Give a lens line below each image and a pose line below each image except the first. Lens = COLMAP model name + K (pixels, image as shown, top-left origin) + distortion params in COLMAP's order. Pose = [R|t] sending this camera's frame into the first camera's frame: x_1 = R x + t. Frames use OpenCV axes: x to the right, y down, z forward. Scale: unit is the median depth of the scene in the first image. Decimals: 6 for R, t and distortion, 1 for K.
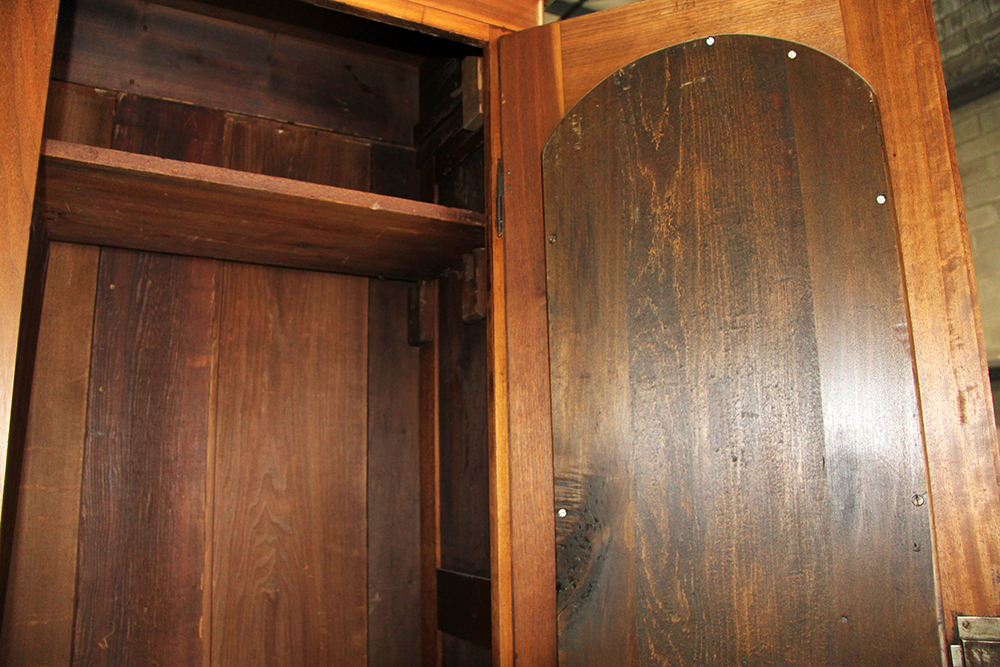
lens RADIAL K [[755.4, 0, 500.0], [0, 755.4, 333.5], [0, 0, 1]] dist [-0.189033, 0.121018]
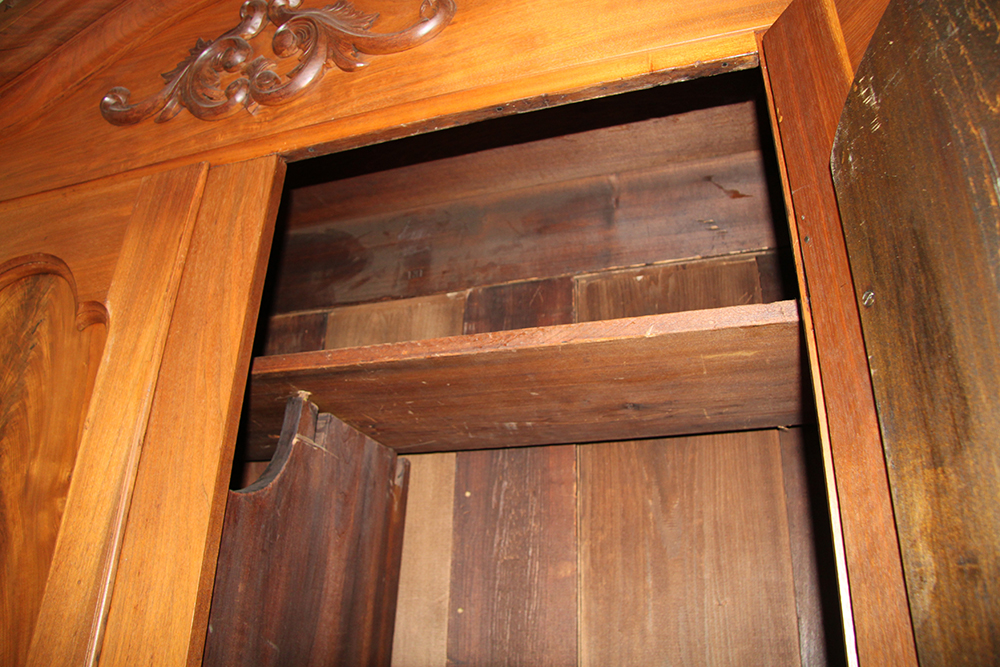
lens RADIAL K [[755.4, 0, 500.0], [0, 755.4, 333.5], [0, 0, 1]] dist [-0.189033, 0.121018]
pose [[0.669362, -0.276648, -0.689508, 0.192141], [0.101372, 0.953413, -0.284124, 0.014026], [0.735988, 0.120285, 0.666223, 0.369903]]
